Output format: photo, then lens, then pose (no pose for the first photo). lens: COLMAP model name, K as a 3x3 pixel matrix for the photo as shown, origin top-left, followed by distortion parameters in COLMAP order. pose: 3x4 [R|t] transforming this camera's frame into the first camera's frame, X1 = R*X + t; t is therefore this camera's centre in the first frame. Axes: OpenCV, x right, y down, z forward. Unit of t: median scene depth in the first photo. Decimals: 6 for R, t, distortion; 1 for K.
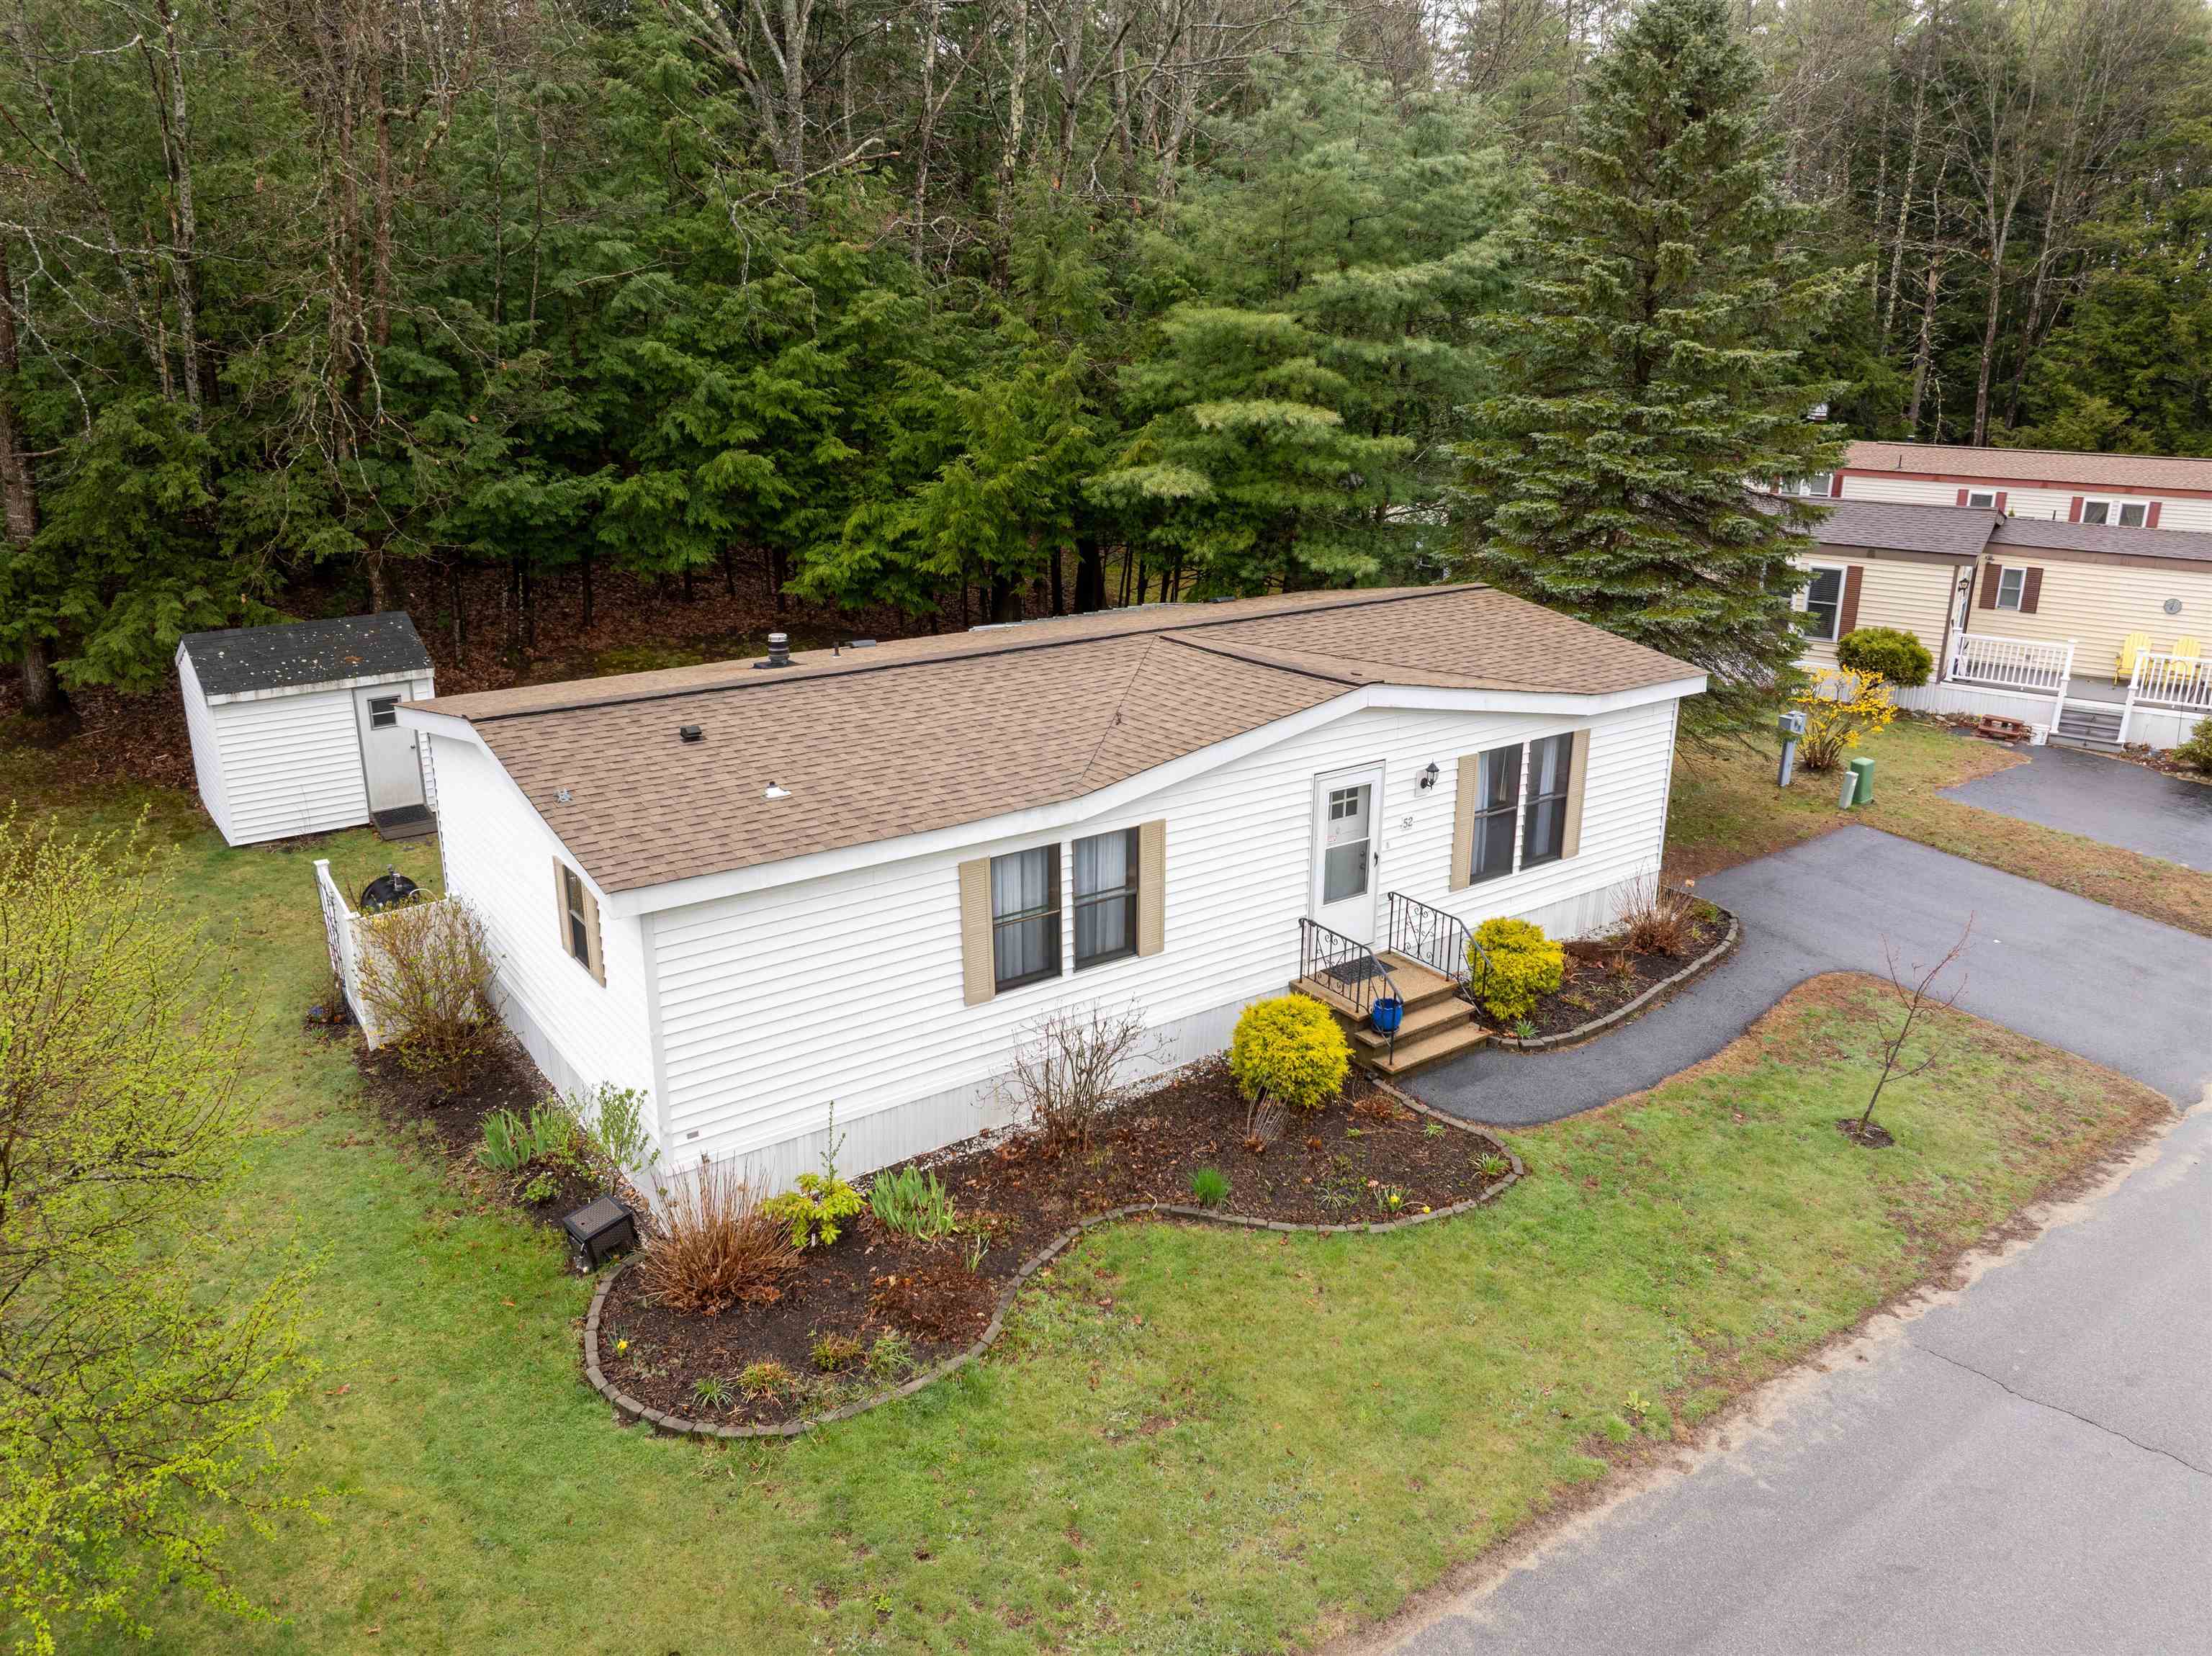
lens RADIAL K [[1561.9, 0, 1127.6], [0, 1561.9, 809.6], [0, 0, 1]] dist [-0.047647, 0.012690]
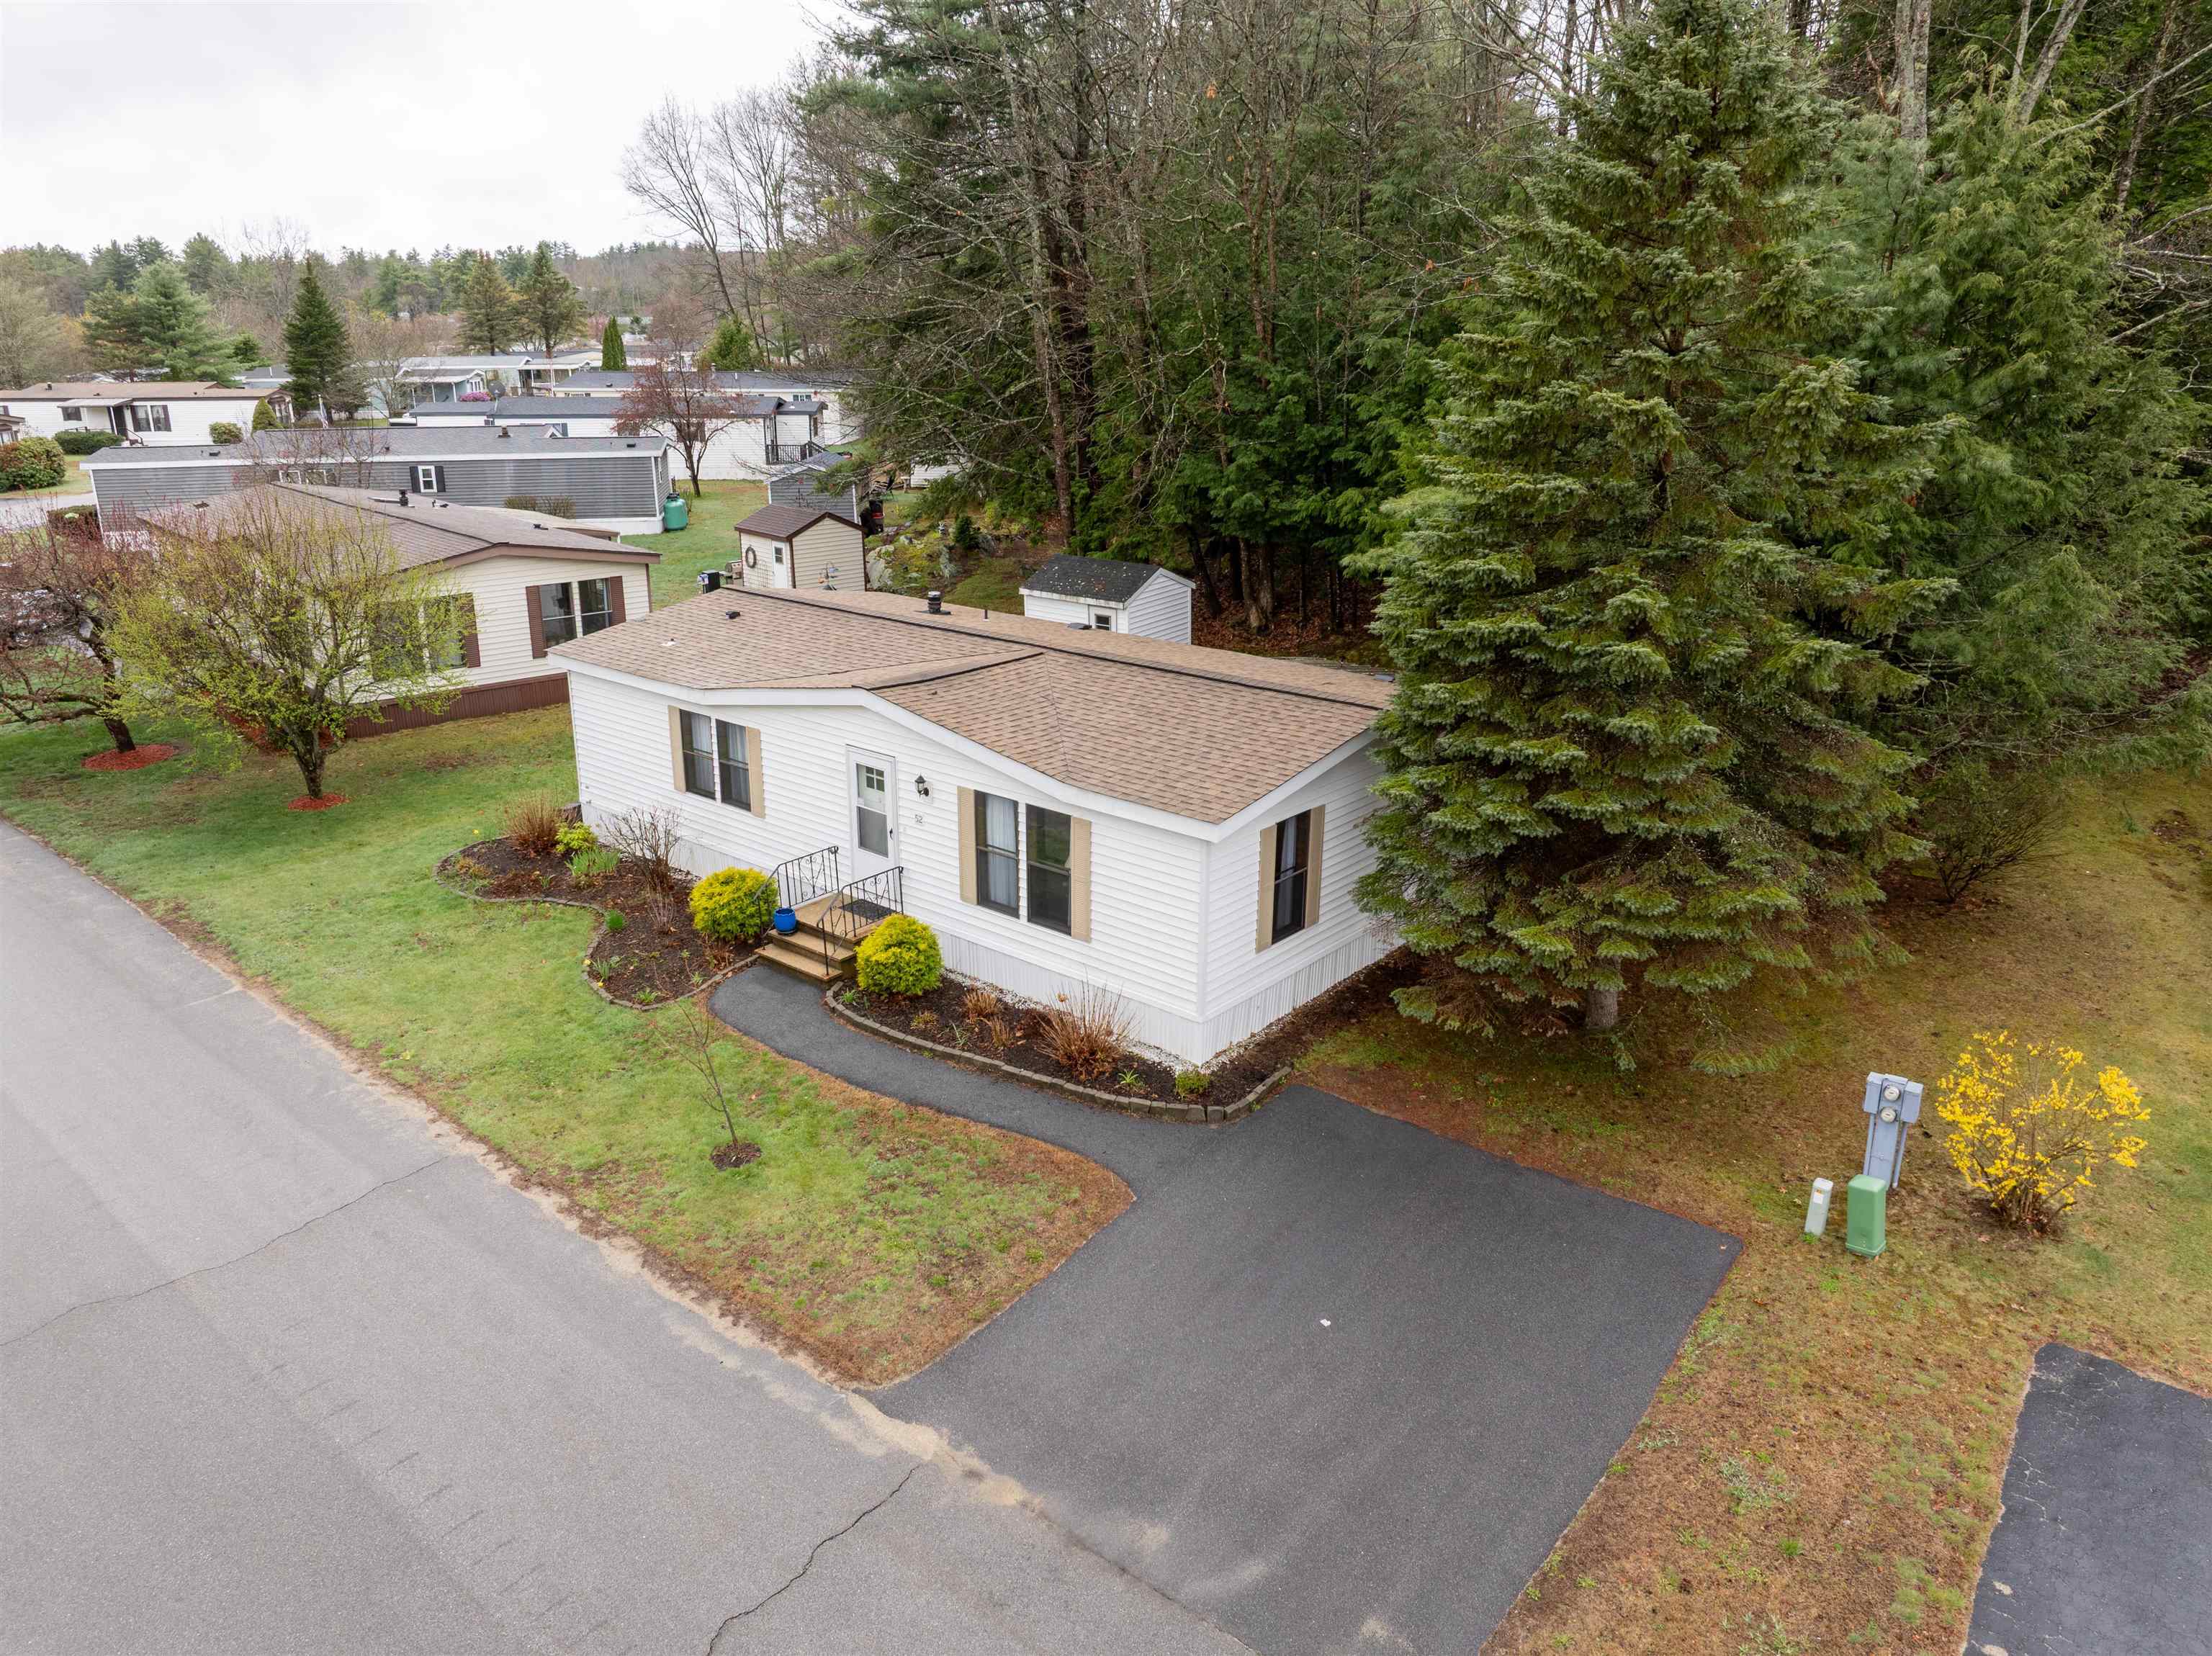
lens RADIAL K [[1561.9, 0, 1123.8], [0, 1561.9, 814.4], [0, 0, 1]] dist [-0.047647, 0.012690]
pose [[0.246302, 0.294367, -0.923408, 1.427825], [-0.294302, 0.930488, 0.218124, -0.327625], [0.923429, 0.218037, 0.315814, 0.805832]]
